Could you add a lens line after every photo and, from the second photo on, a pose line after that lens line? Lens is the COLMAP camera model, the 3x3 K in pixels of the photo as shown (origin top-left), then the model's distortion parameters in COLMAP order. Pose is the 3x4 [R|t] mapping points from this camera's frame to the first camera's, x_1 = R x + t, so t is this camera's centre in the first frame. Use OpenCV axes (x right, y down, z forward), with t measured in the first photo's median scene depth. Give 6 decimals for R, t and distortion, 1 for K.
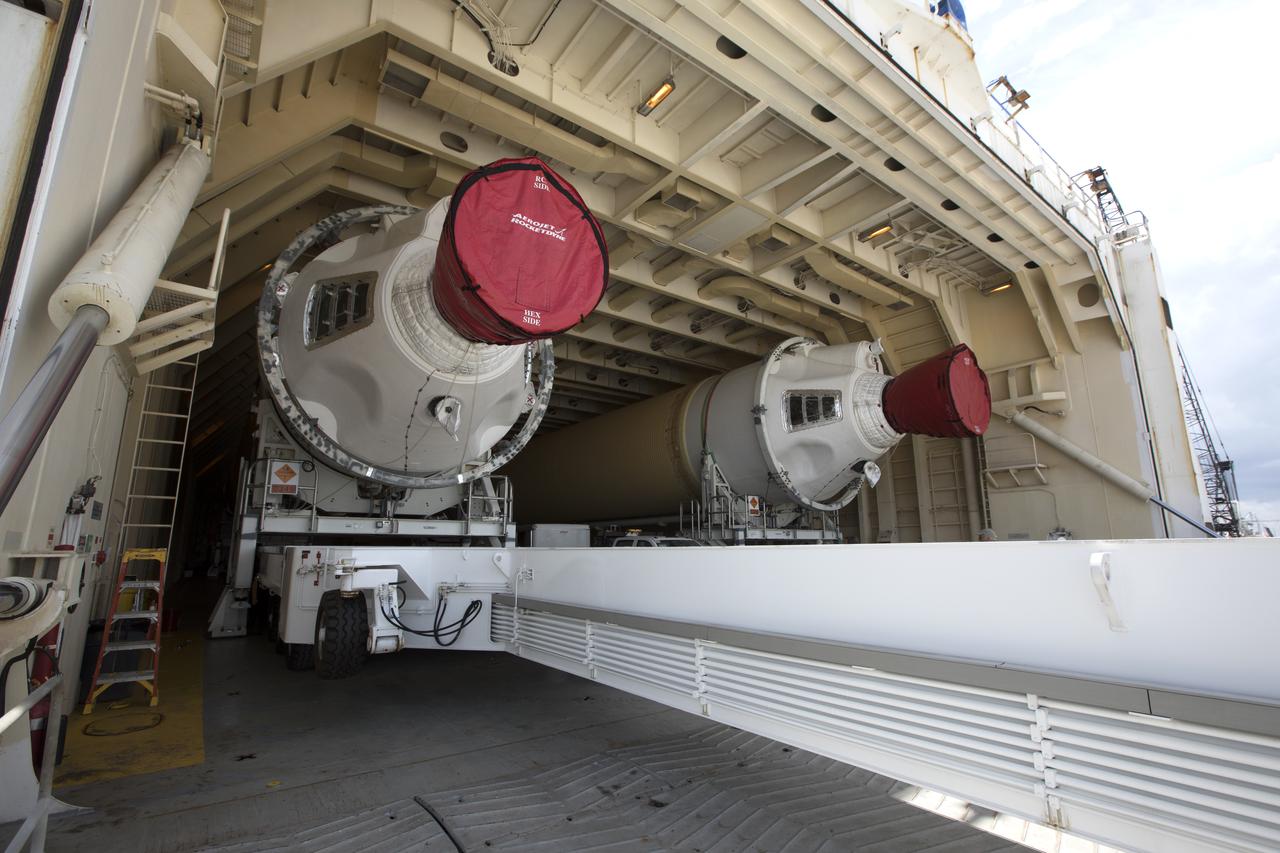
lens RADIAL K [[607.3, 0, 640.0], [0, 607.3, 426.5], [0, 0, 1]] dist [-0.000611, 0.000029]
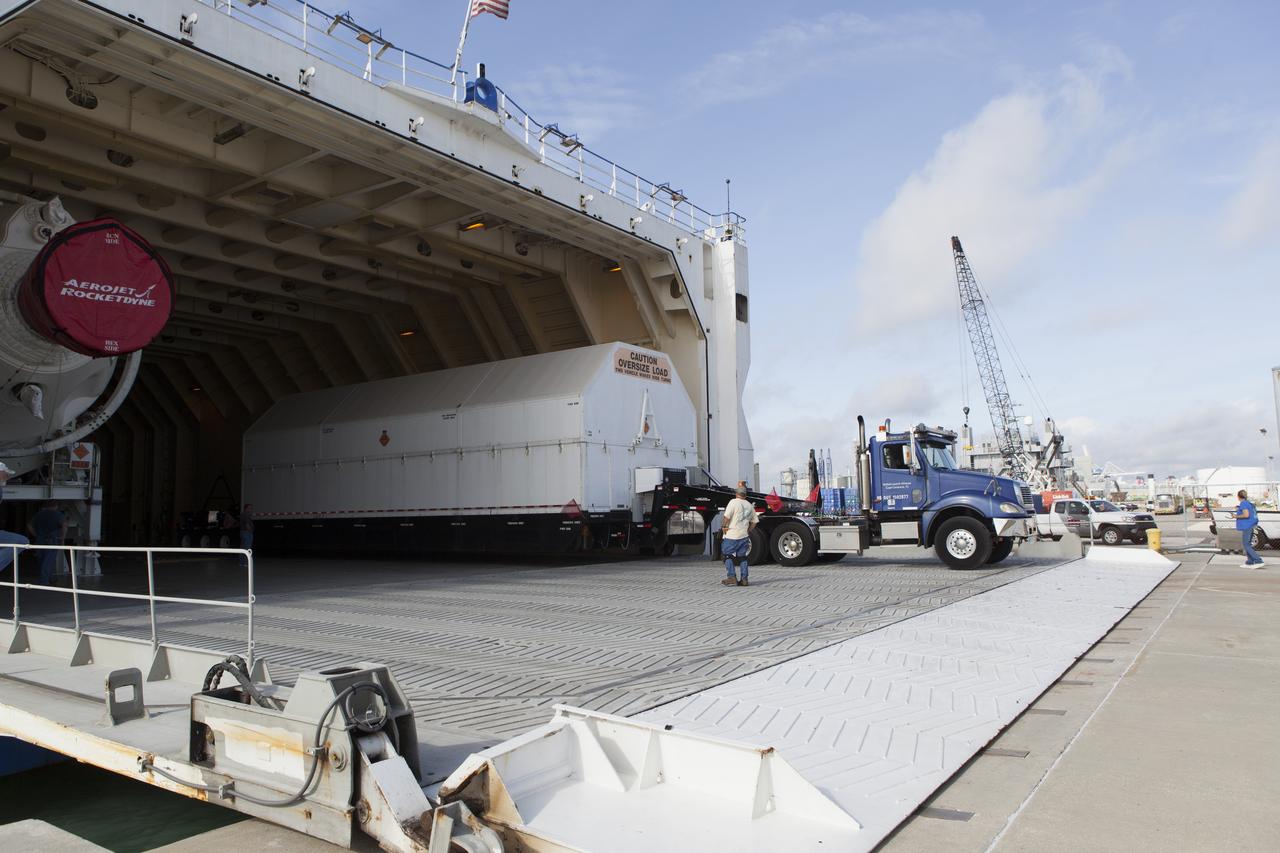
lens RADIAL K [[935.3, 0, 640.0], [0, 935.3, 426.5], [0, 0, 1]] dist [0.007213, 0.003368]
pose [[0.958645, 0.023581, 0.283626, 0.230693], [-0.055653, 0.992855, 0.105555, -0.173454], [-0.279111, -0.116975, 0.953108, -0.819829]]
